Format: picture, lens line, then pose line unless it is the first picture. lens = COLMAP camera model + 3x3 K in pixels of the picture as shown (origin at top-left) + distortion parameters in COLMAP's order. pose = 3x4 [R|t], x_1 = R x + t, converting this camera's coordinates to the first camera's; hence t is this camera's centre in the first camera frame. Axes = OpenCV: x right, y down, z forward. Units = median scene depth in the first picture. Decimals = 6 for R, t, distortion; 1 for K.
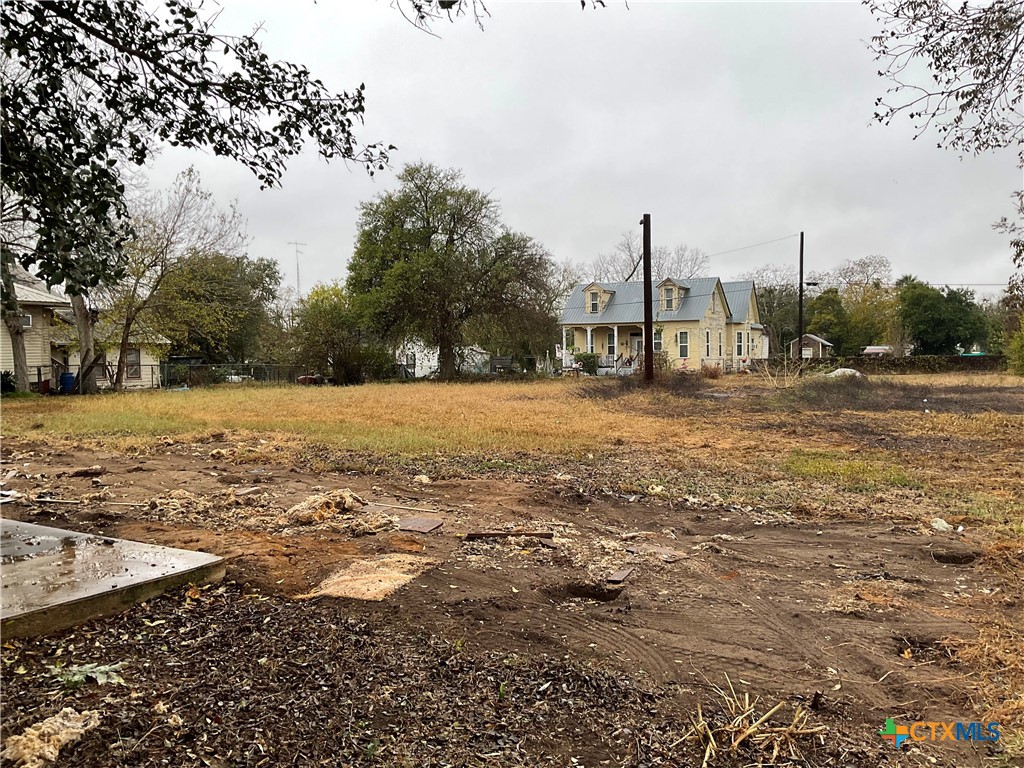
lens RADIAL K [[821.5, 0, 498.2], [0, 821.5, 390.5], [0, 0, 1]] dist [0.064757, -0.075685]
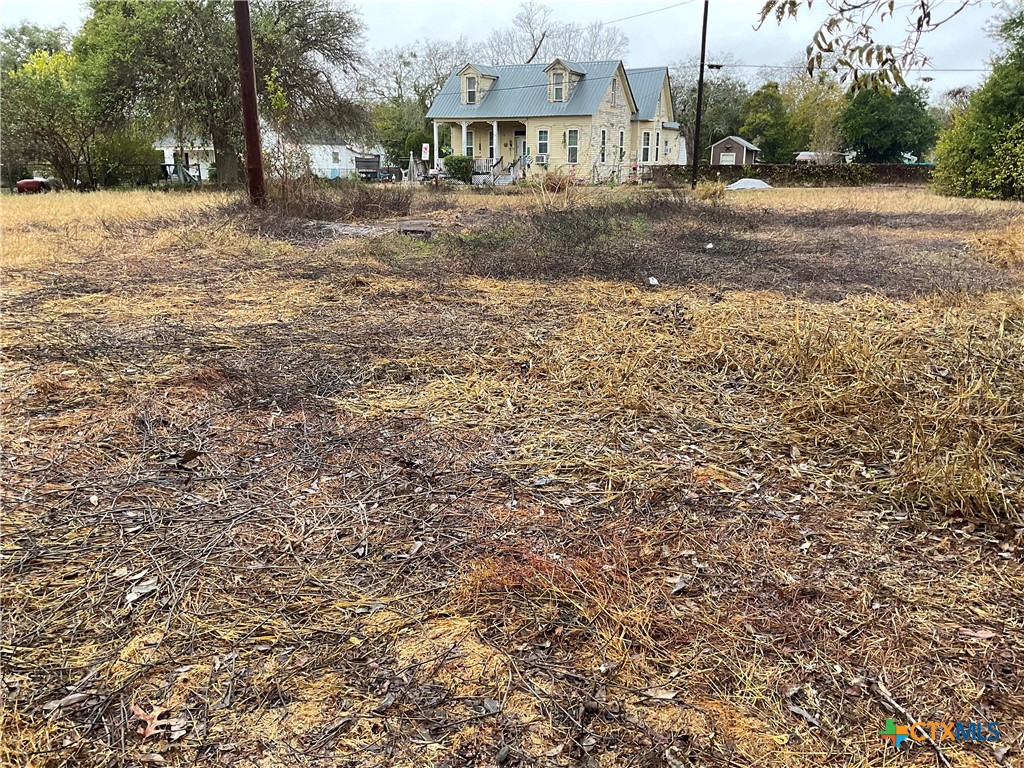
lens RADIAL K [[821.5, 0, 498.2], [0, 821.5, 390.5], [0, 0, 1]] dist [0.064757, -0.075685]
pose [[0.998548, 0.000298, 0.053866, 0.096543], [-0.012597, 0.973547, 0.228139, -0.004926], [-0.052373, -0.228486, 0.972137, 0.130837]]
